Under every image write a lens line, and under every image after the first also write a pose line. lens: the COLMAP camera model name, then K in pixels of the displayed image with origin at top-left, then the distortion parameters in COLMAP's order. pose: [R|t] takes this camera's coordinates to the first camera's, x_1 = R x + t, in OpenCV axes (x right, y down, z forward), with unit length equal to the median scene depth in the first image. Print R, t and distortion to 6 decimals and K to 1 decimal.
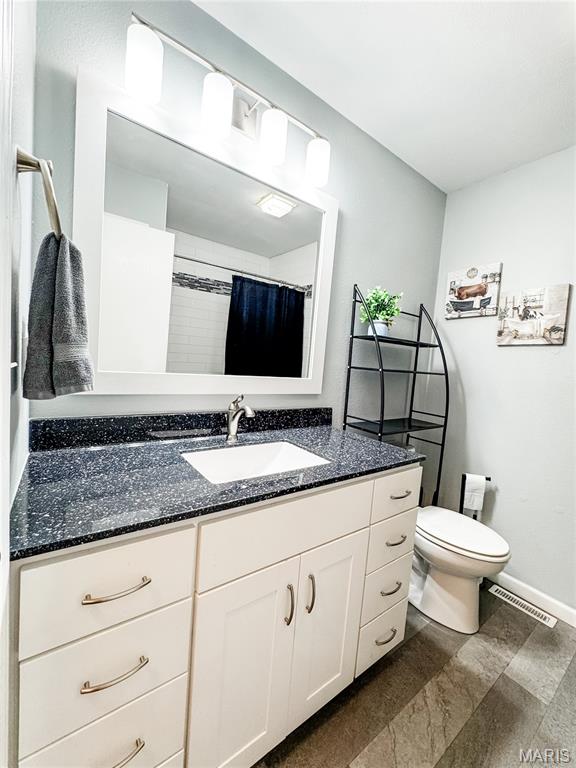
lens RADIAL K [[308.1, 0, 288.0], [0, 308.1, 384.0], [0, 0, 1]] dist [-0.001844, 0.000059]
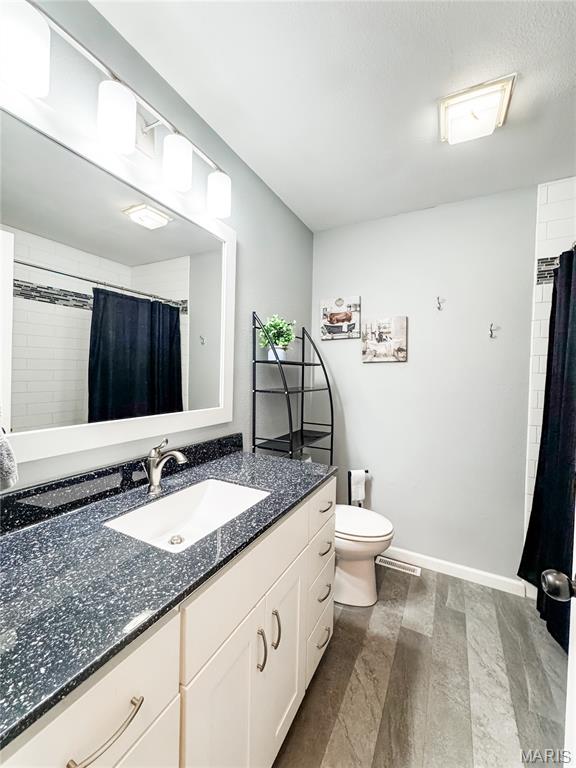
lens RADIAL K [[308.1, 0, 288.0], [0, 308.1, 384.0], [0, 0, 1]] dist [-0.001844, 0.000059]
pose [[0.898798, -0.074284, 0.432024, -0.147982], [0.083912, 0.996468, -0.003237, -0.066793], [-0.430257, 0.039161, 0.901856, 0.017777]]
